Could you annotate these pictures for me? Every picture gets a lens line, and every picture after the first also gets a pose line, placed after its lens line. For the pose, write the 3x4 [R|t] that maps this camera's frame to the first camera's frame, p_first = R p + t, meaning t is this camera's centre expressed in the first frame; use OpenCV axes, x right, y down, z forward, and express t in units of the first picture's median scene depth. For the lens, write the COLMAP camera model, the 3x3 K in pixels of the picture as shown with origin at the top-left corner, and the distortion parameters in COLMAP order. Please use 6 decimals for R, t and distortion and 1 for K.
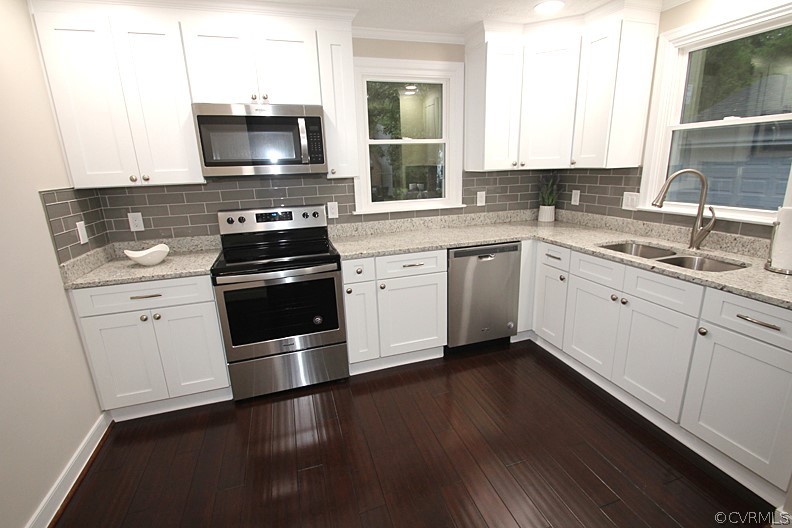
lens RADIAL K [[370.3, 0, 397.4], [0, 370.3, 264.6], [0, 0, 1]] dist [0.002008, -0.010502]
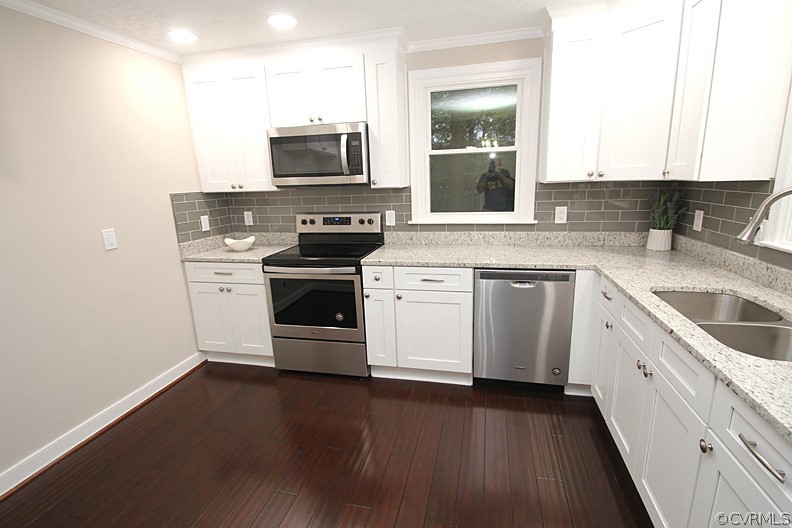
lens RADIAL K [[370.3, 0, 396.2], [0, 370.3, 261.8], [0, 0, 1]] dist [0.002008, -0.010502]
pose [[0.853203, 0.119203, -0.507774, 0.433131], [-0.128826, 0.991533, 0.016305, -0.047836], [0.505419, 0.051503, 0.861336, 0.121410]]
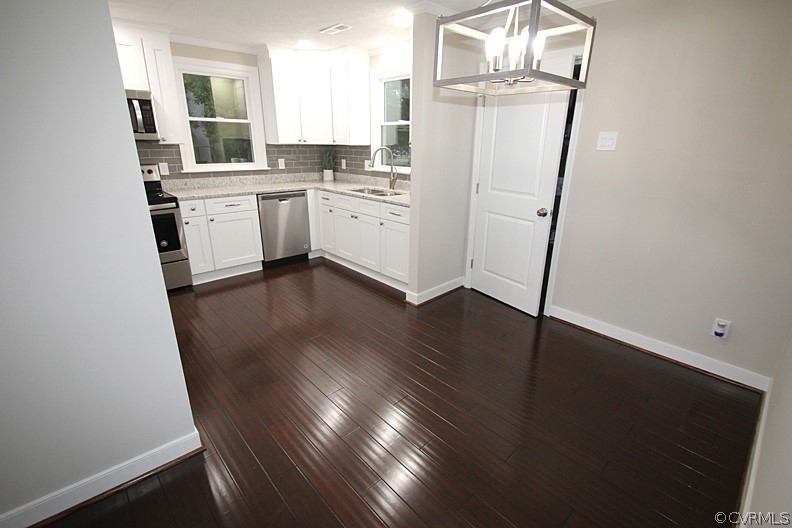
lens RADIAL K [[370.3, 0, 406.0], [0, 370.3, 267.3], [0, 0, 1]] dist [0.002008, -0.010502]
pose [[0.897725, -0.096852, 0.429779, 0.002597], [0.069456, 0.994450, 0.079023, 0.180029], [-0.435047, -0.041090, 0.899470, -0.663047]]
